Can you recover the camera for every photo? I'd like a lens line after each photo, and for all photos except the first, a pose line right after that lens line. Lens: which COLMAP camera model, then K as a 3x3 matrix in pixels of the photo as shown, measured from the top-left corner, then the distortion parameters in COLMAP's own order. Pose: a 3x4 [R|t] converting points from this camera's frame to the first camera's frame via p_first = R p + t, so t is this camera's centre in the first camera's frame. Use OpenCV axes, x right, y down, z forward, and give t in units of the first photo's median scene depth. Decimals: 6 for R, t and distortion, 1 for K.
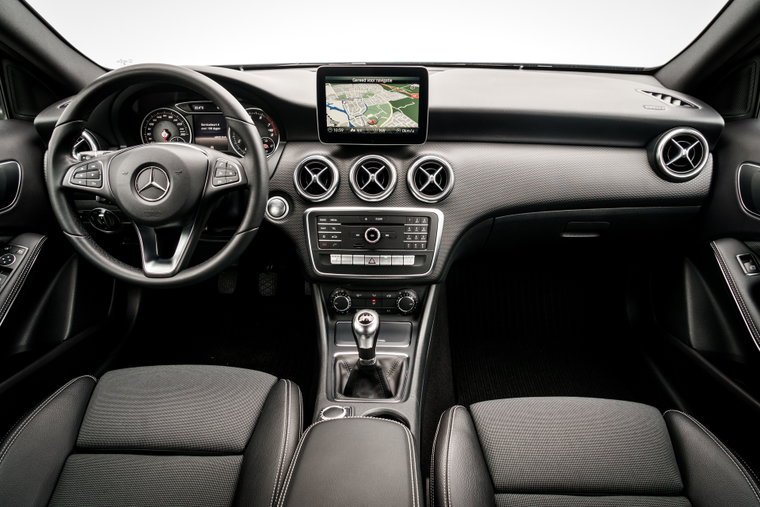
lens RADIAL K [[527.9, 0, 385.7], [0, 527.9, 252.6], [0, 0, 1]] dist [-0.012605, 0.011573]
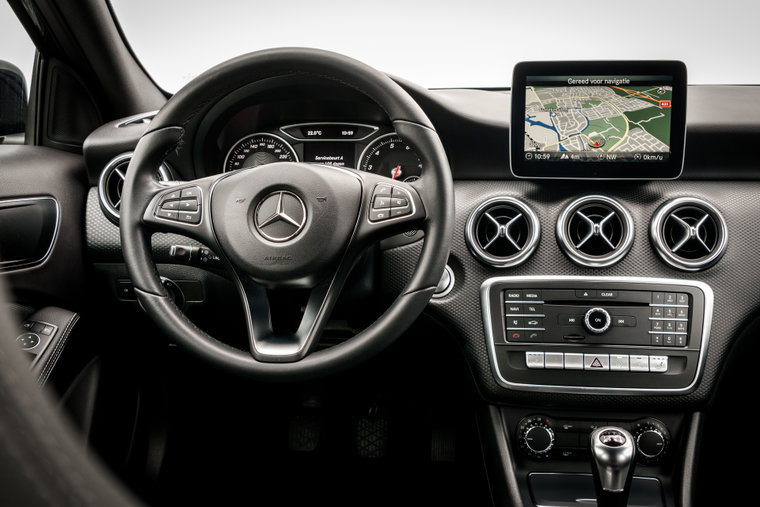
lens RADIAL K [[916.2, 0, 383.7], [0, 916.2, 248.3], [0, 0, 1]] dist [0.025692, 0.000000]
pose [[0.996248, 0.011068, -0.085829, -0.181124], [-0.032036, 0.968496, -0.246962, 0.156989], [0.080392, 0.248785, 0.965217, -0.070785]]
